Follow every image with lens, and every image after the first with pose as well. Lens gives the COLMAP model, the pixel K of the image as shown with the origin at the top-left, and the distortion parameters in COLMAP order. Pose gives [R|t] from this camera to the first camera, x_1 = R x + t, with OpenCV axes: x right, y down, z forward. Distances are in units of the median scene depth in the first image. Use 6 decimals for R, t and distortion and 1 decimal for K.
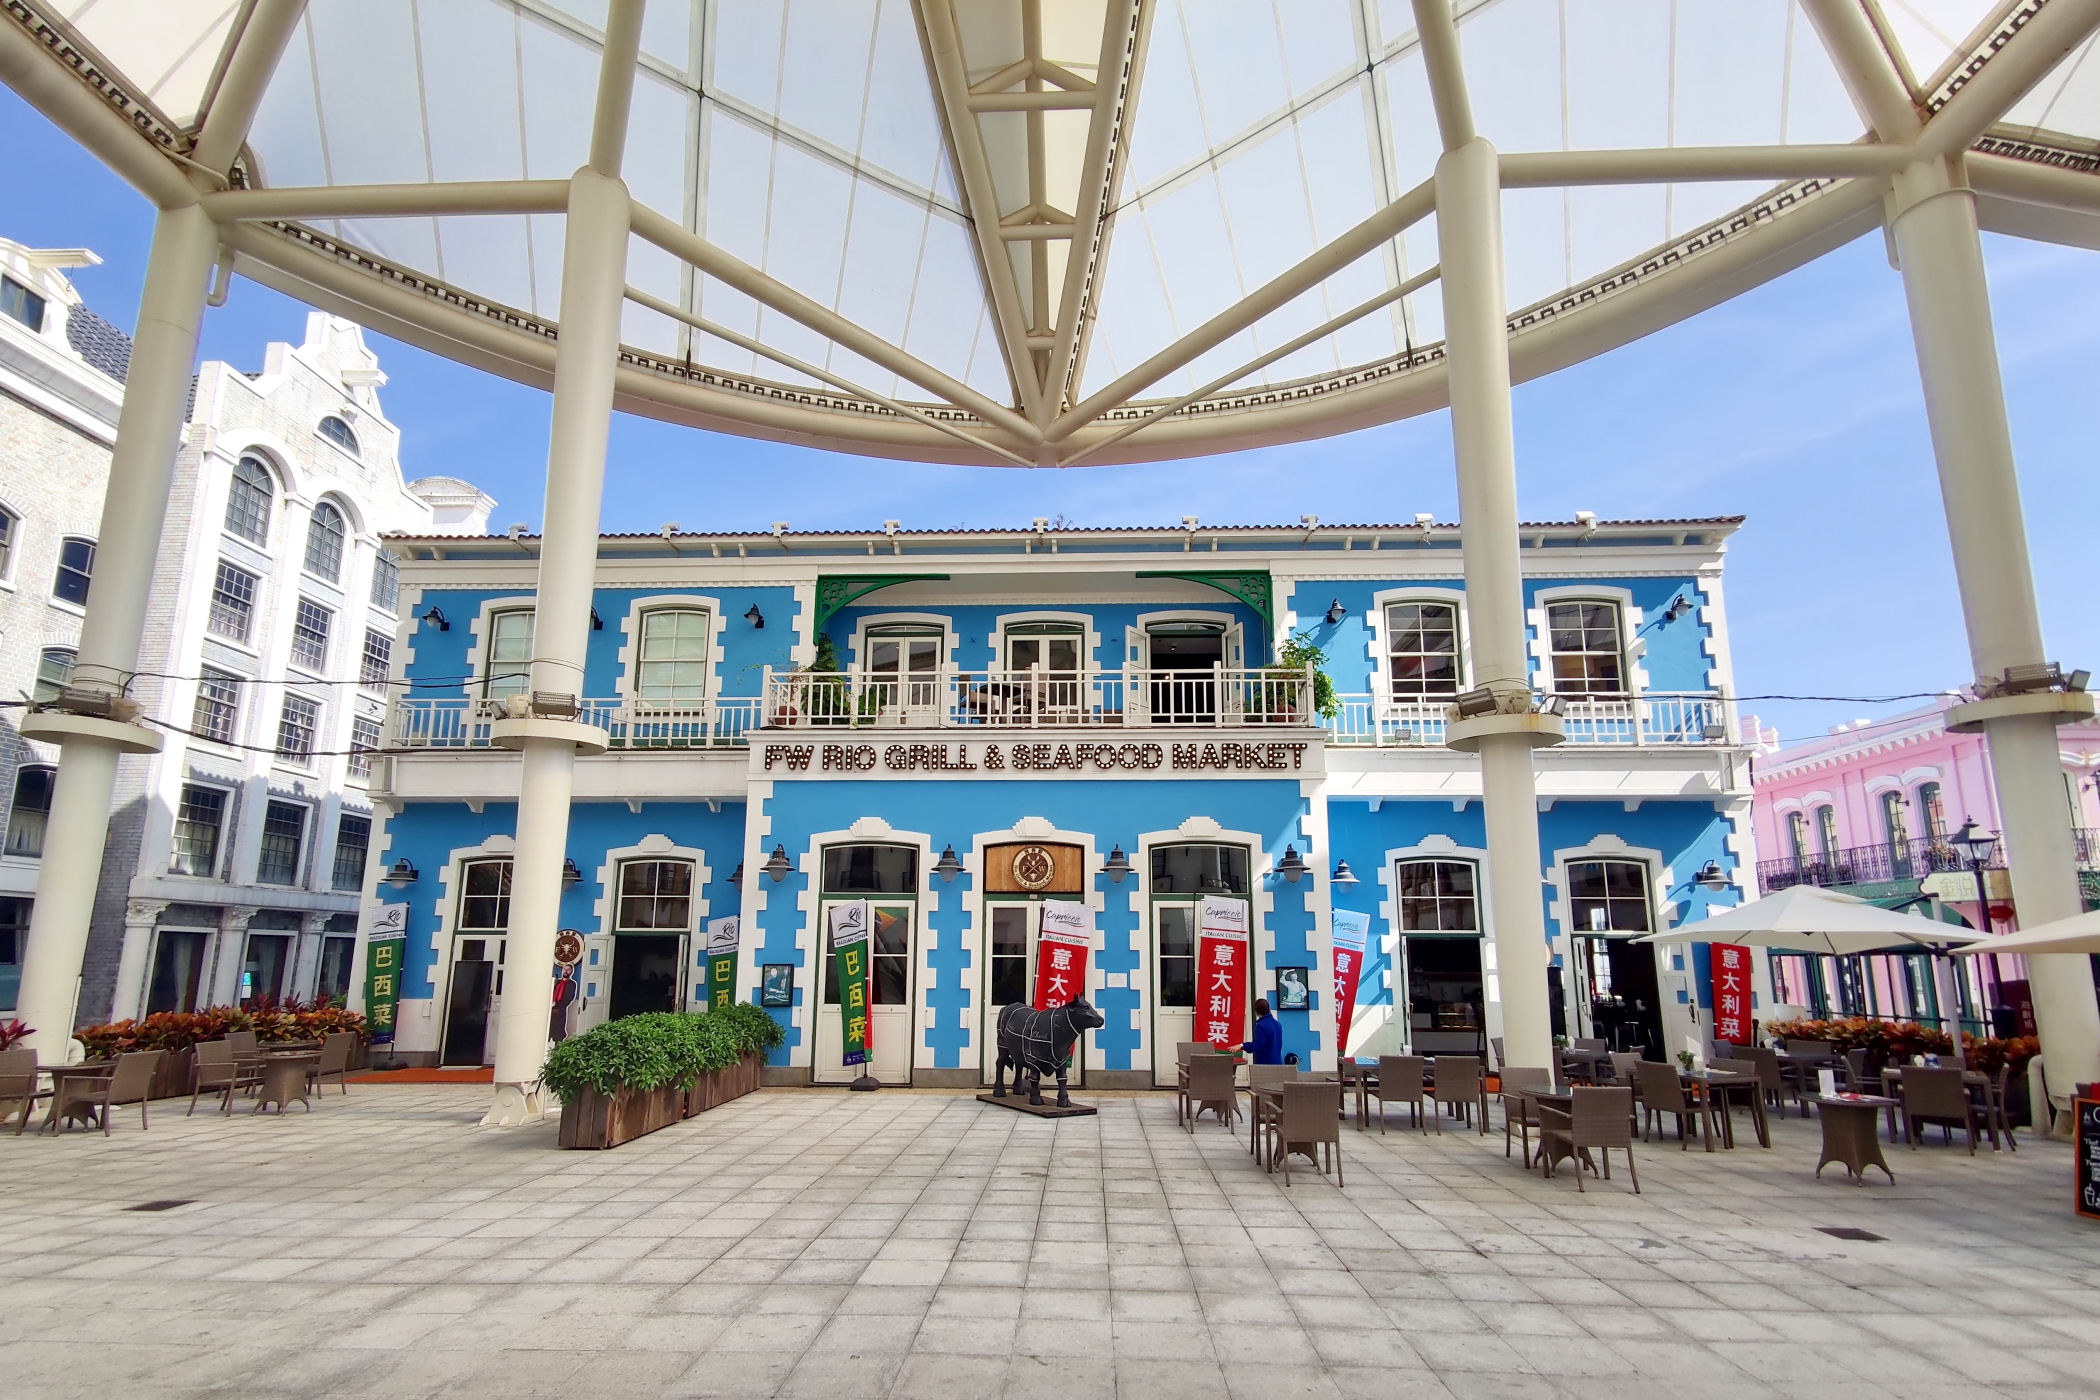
lens RADIAL K [[982.8, 0, 1062.8], [0, 982.8, 796.9], [0, 0, 1]] dist [0.016222, -0.000199]
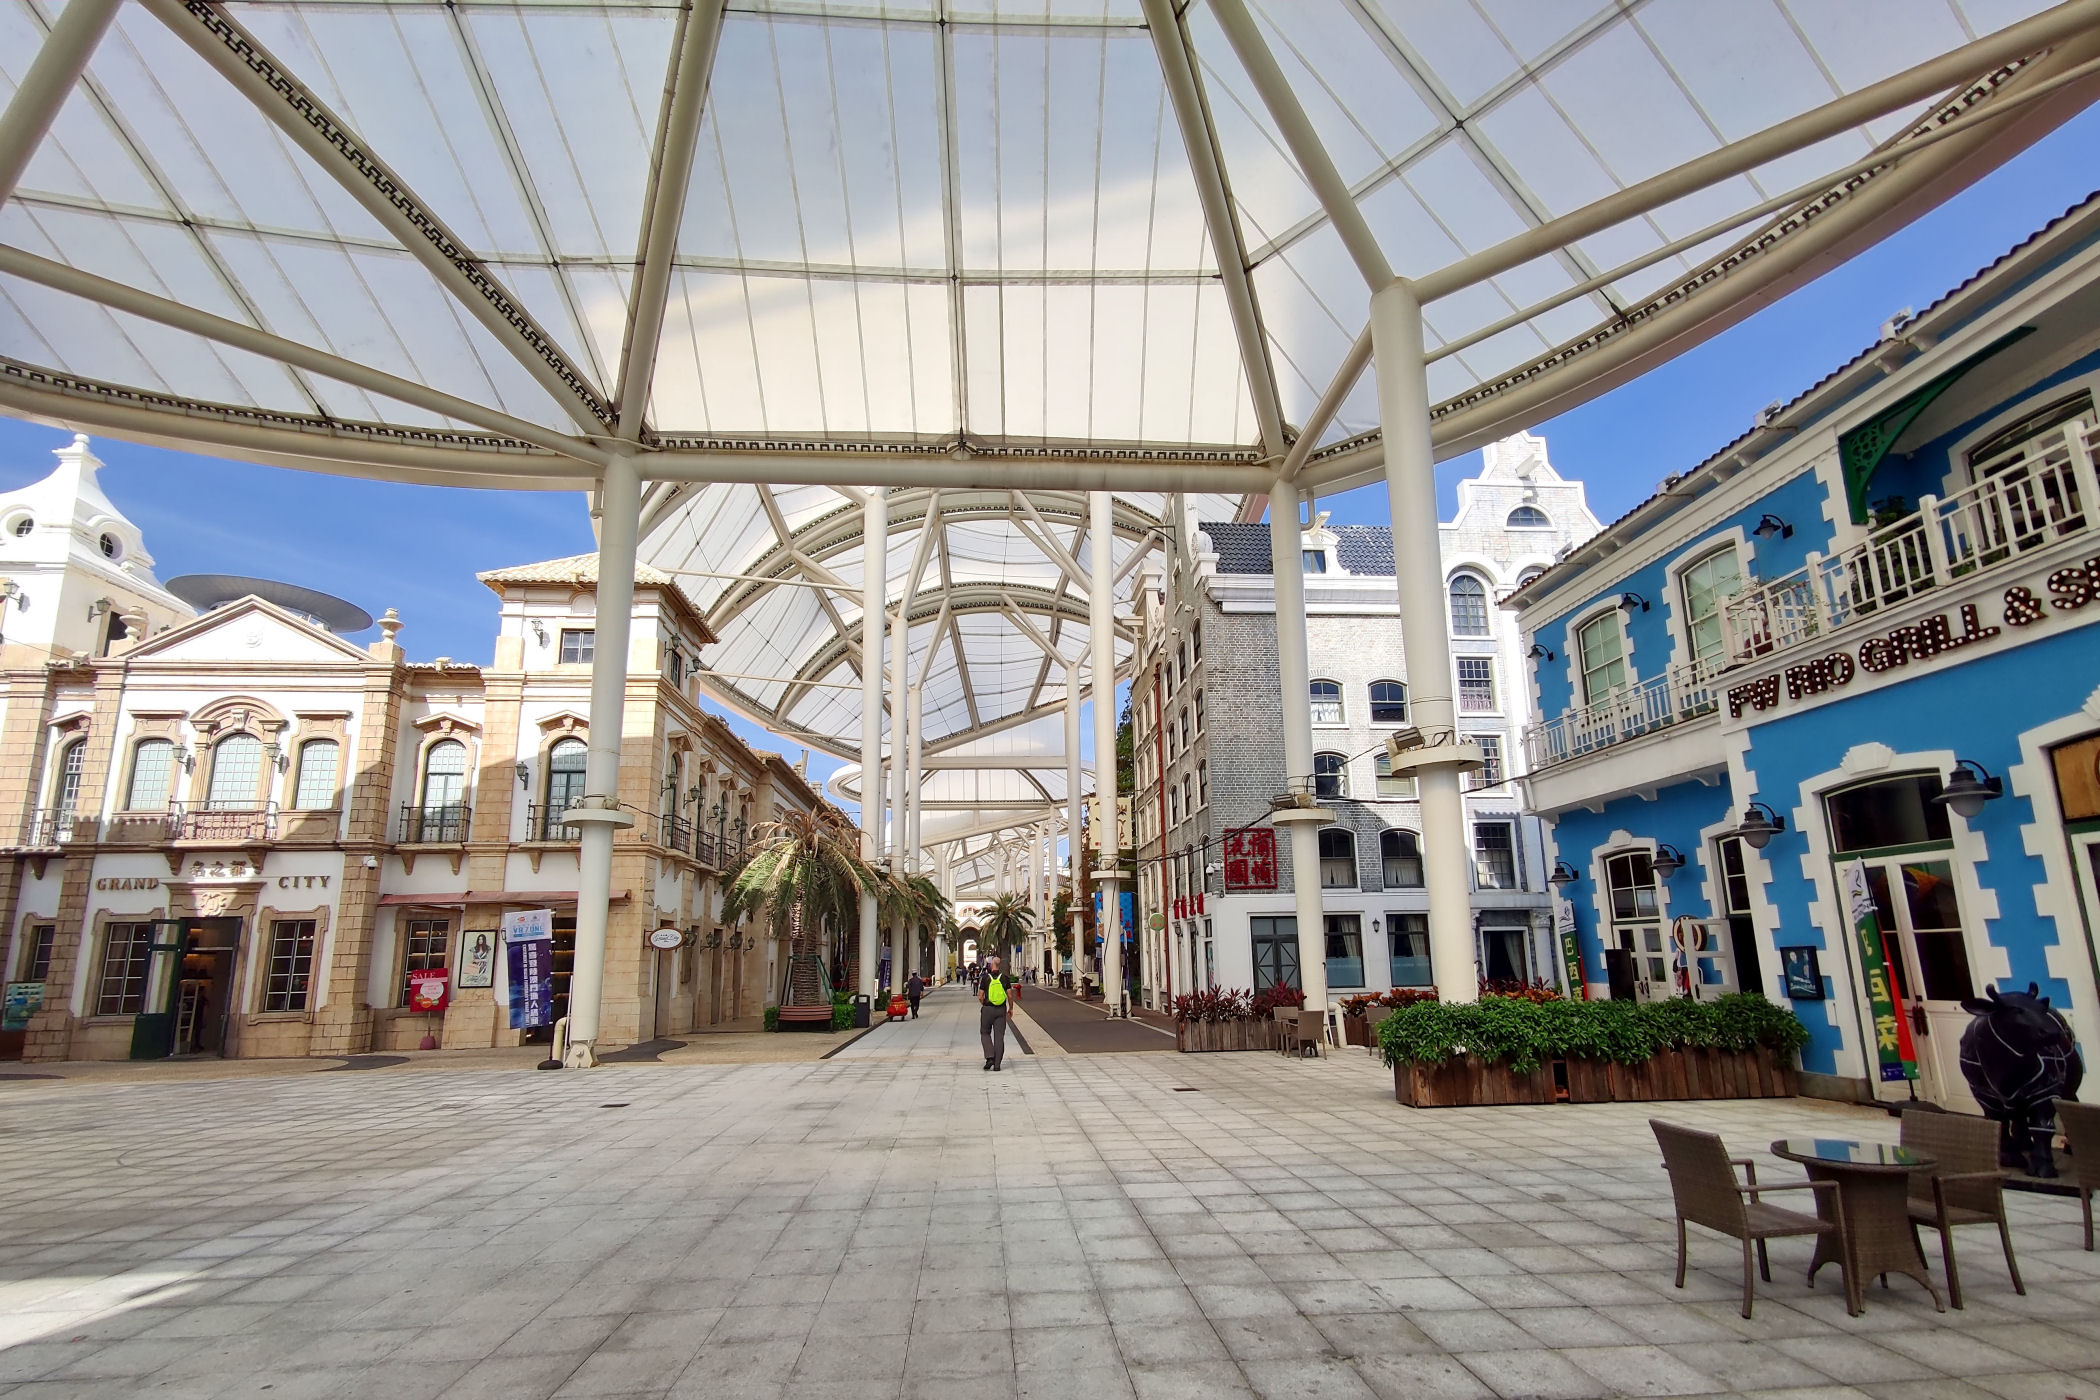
lens RADIAL K [[982.8, 0, 1062.8], [0, 982.8, 796.9], [0, 0, 1]] dist [0.016222, -0.000199]
pose [[0.109231, -0.171782, -0.979060, 0.459790], [0.181527, 0.971838, -0.150262, 0.061383], [0.977301, -0.161313, 0.137338, 0.309448]]
